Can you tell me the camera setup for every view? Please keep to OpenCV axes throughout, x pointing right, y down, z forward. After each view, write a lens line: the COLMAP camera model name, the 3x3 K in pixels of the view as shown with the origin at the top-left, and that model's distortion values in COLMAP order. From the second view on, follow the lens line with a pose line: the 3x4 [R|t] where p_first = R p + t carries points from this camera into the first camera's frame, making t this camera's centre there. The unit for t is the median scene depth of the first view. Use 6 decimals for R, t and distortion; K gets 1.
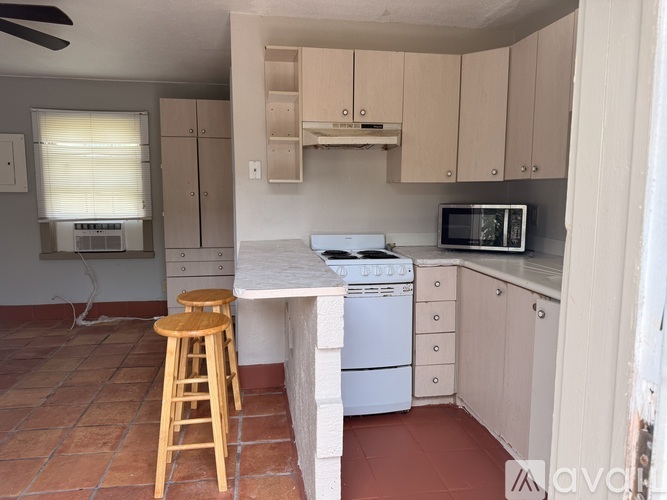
lens RADIAL K [[455.7, 0, 335.4], [0, 455.7, 251.2], [0, 0, 1]] dist [0.051286, -0.068115]
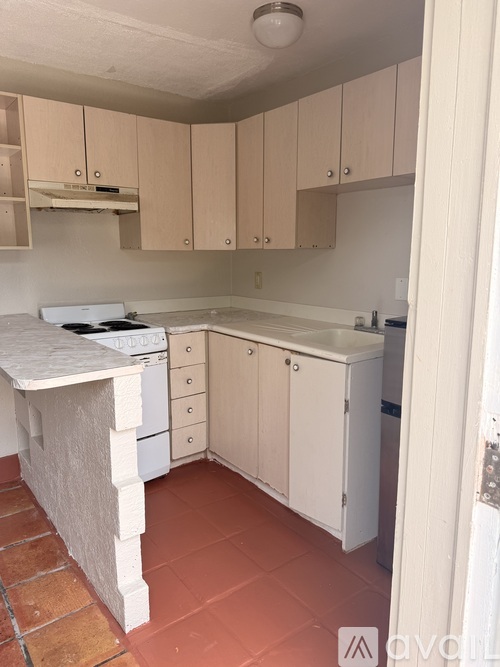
lens RADIAL K [[455.7, 0, 237.3], [0, 455.7, 337.3], [0, 0, 1]] dist [0.051286, -0.068115]
pose [[0.892610, -0.084094, 0.442918, -0.126242], [0.059860, 0.995858, 0.068444, -0.018675], [-0.446839, -0.034581, 0.893946, 0.020245]]
